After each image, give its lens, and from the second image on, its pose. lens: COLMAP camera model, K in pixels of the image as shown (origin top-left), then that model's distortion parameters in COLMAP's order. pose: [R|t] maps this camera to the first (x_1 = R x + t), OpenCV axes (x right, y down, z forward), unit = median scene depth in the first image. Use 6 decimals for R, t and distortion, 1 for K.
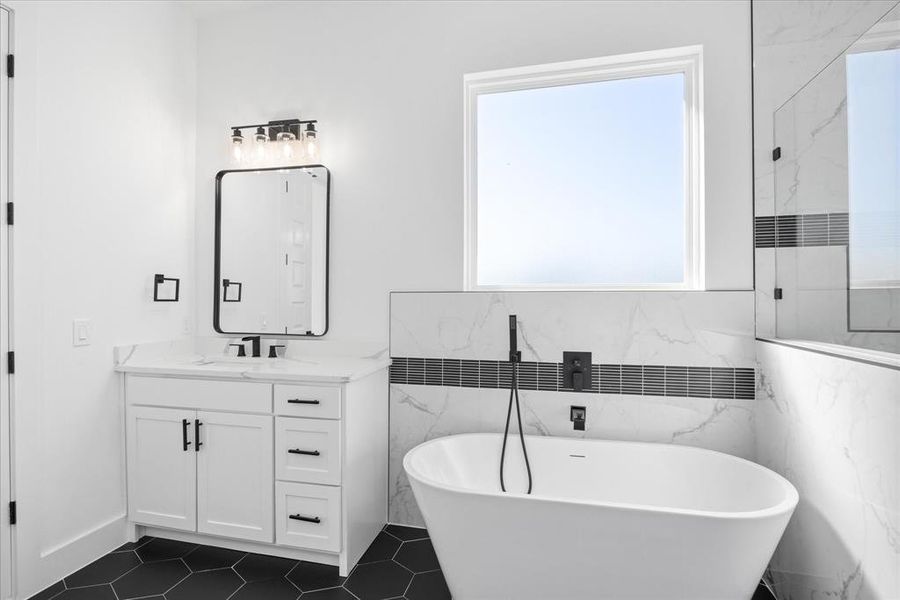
lens RADIAL K [[459.6, 0, 442.4], [0, 459.6, 301.5], [0, 0, 1]] dist [-0.005845, -0.001715]
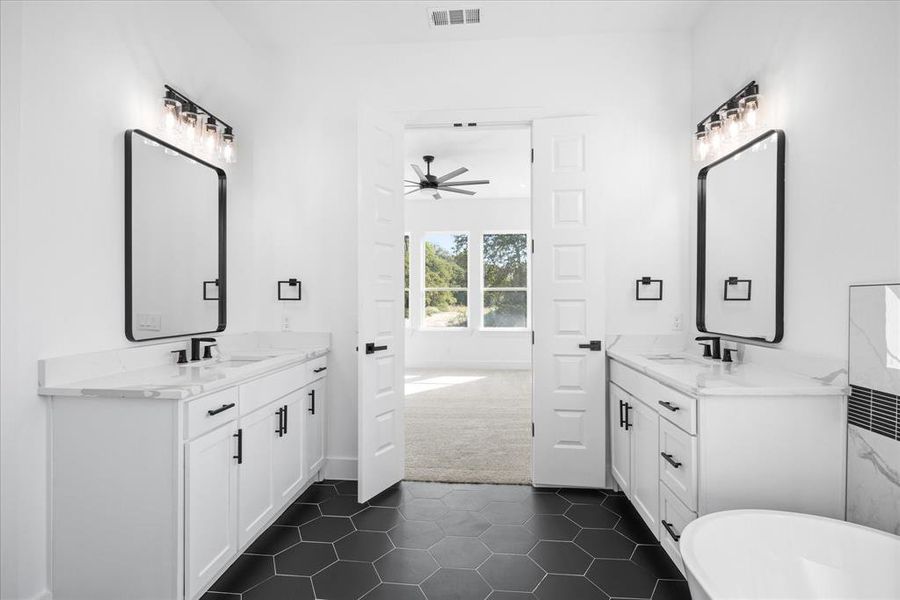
lens RADIAL K [[459.6, 0, 453.3], [0, 459.6, 302.6], [0, 0, 1]] dist [-0.005845, -0.001715]
pose [[0.138111, 0.003773, -0.990410, 0.509412], [-0.000353, 0.999993, 0.003760, 0.001969], [0.990417, -0.000170, 0.138112, 0.382164]]
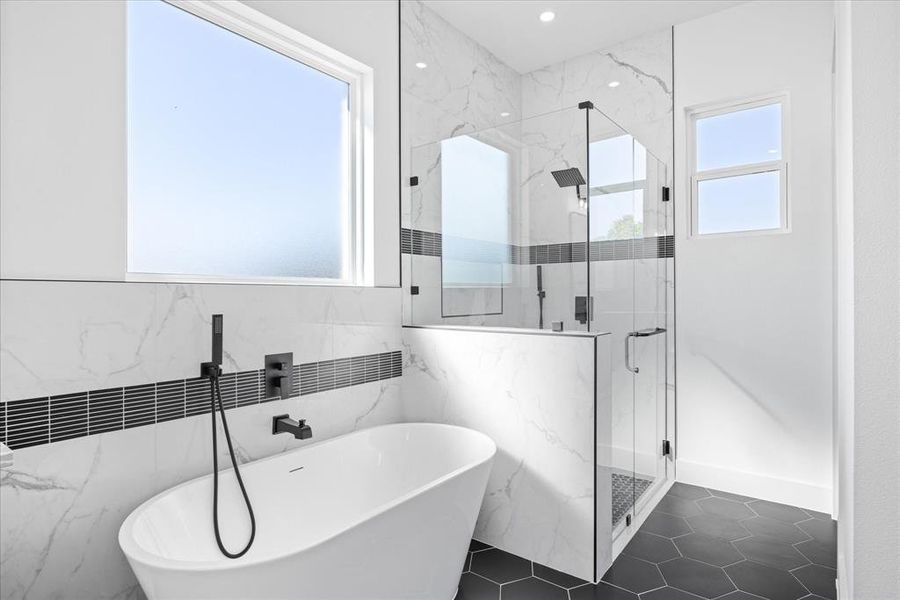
lens RADIAL K [[494.6, 0, 445.5], [0, 494.6, 294.5], [0, 0, 1]] dist [0.002255, -0.000075]
pose [[0.391659, 0.002242, 0.920108, -0.449705], [0.000946, 0.999996, -0.002839, -0.000916], [-0.920110, 0.001982, 0.391655, 0.332362]]
